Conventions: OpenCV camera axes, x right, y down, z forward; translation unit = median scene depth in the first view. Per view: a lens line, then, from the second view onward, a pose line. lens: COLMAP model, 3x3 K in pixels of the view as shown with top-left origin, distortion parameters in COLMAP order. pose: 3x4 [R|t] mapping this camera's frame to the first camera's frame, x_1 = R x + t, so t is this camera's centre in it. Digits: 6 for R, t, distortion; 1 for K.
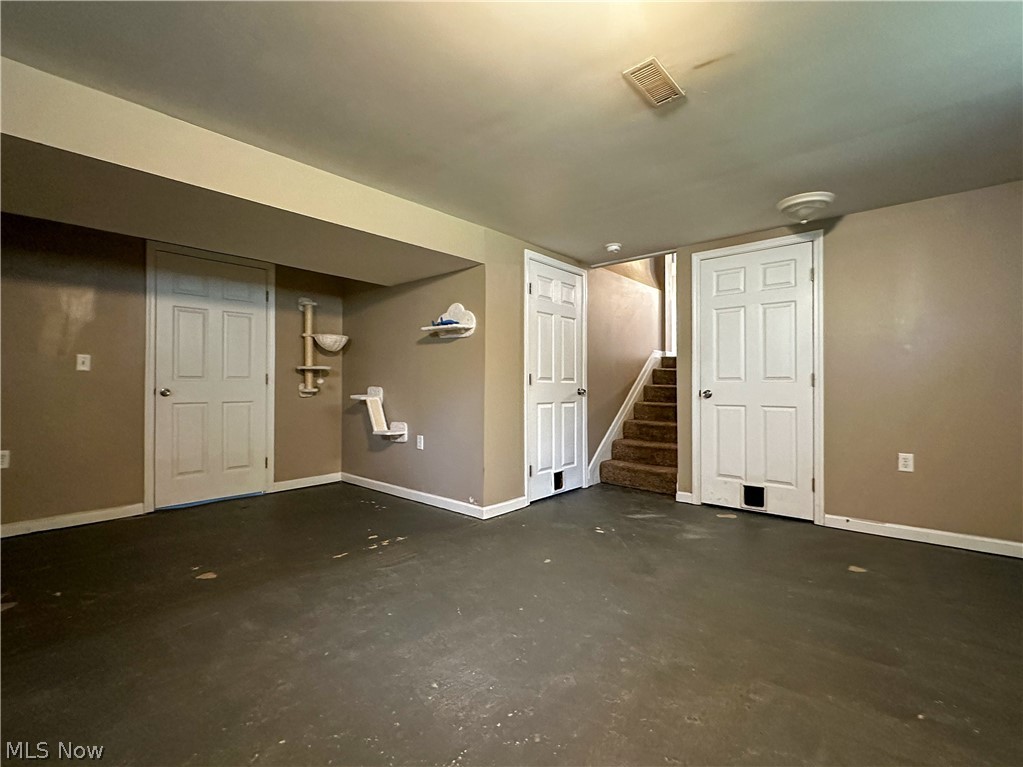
lens RADIAL K [[471.5, 0, 511.5], [0, 471.5, 383.5], [0, 0, 1]] dist [-0.000067, 0.000000]
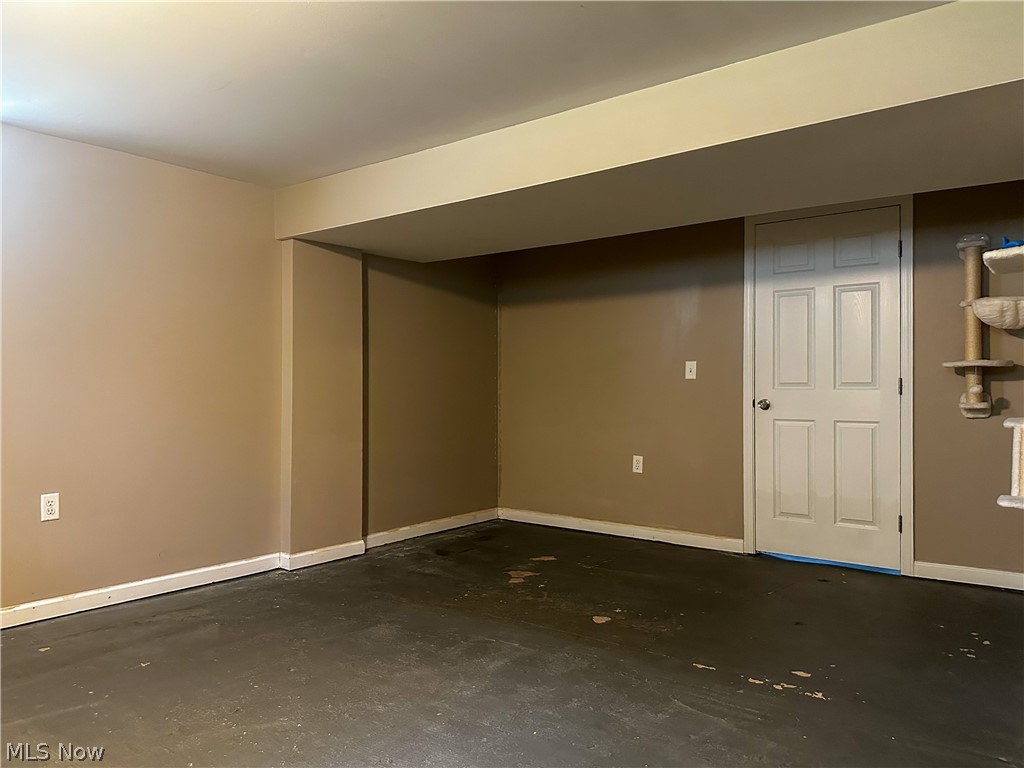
lens RADIAL K [[750.8, 0, 512.0], [0, 750.8, 384.0], [0, 0, 1]] dist [0.004643, 0.001058]
pose [[0.061413, -0.007028, -0.998088, 0.482742], [0.004732, 0.999966, -0.006750, -0.008756], [0.998101, -0.004308, 0.061444, 0.515655]]
